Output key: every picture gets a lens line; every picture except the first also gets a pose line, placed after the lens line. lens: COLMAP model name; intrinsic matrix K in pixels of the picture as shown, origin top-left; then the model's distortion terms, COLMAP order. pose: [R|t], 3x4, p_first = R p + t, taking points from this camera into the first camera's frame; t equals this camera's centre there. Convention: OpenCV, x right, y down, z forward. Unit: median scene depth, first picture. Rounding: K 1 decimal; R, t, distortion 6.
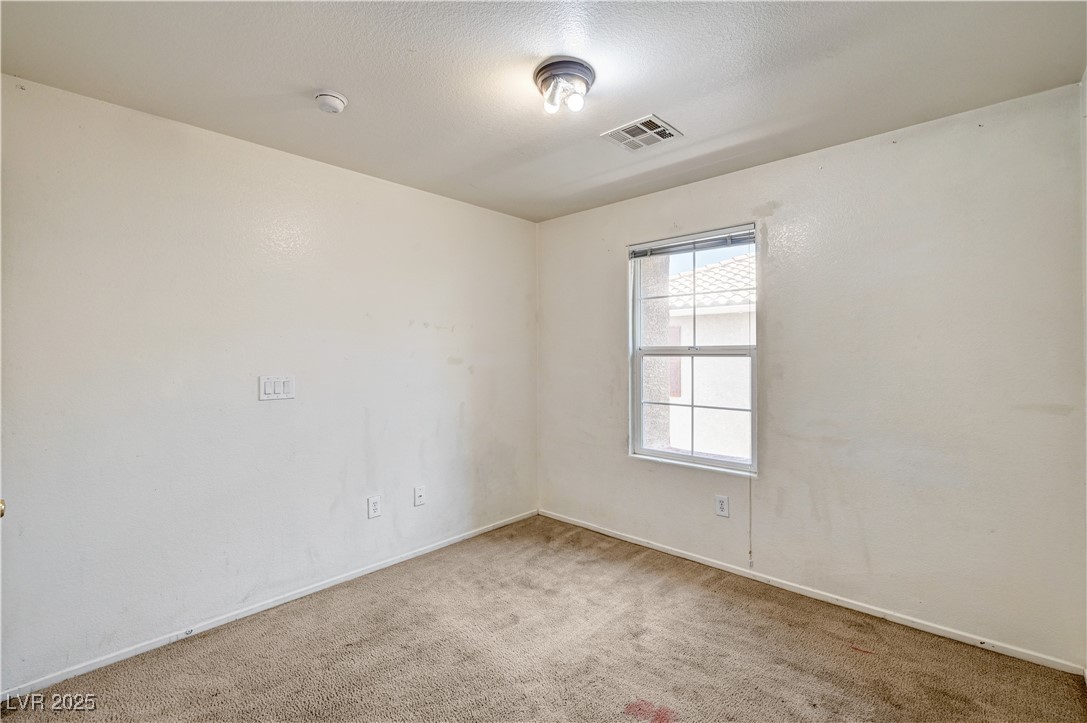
lens RADIAL K [[487.8, 0, 545.9], [0, 487.8, 358.0], [0, 0, 1]] dist [-0.001630, -0.000400]
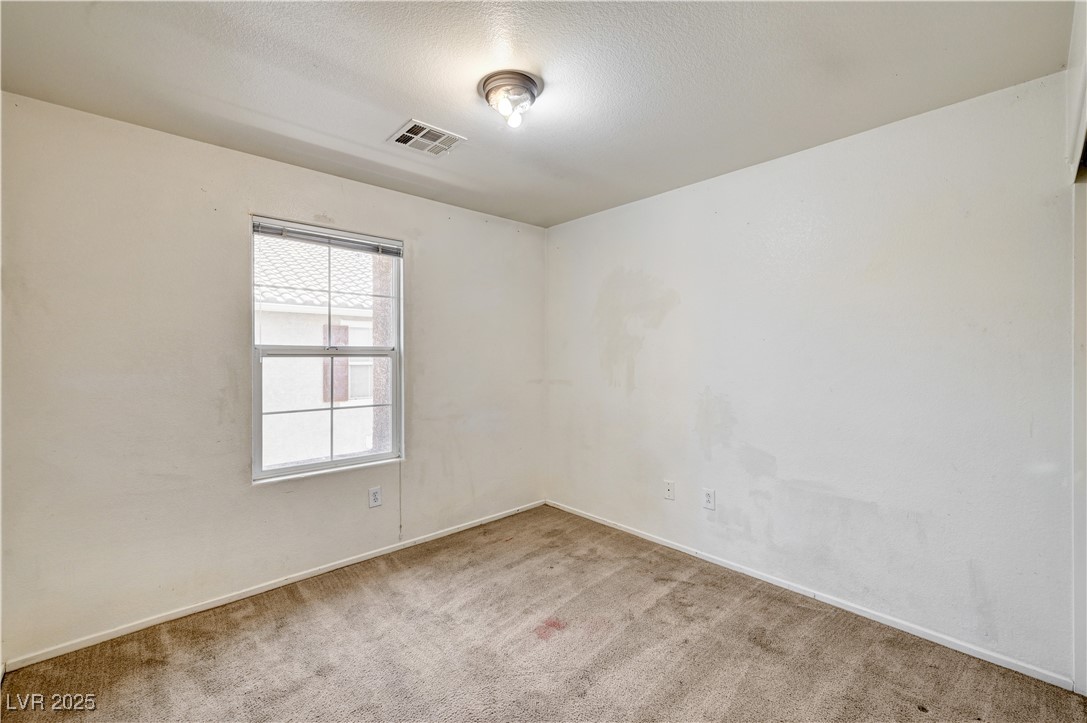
lens RADIAL K [[459.7, 0, 543.5], [0, 459.7, 361.5], [0, 0, 1]] dist [0.011204, 0.000306]
pose [[0.075228, -0.010176, 0.997114, -0.609588], [0.009128, 0.999913, 0.009516, 0.000918], [-0.997125, 0.008386, 0.075315, 0.552835]]
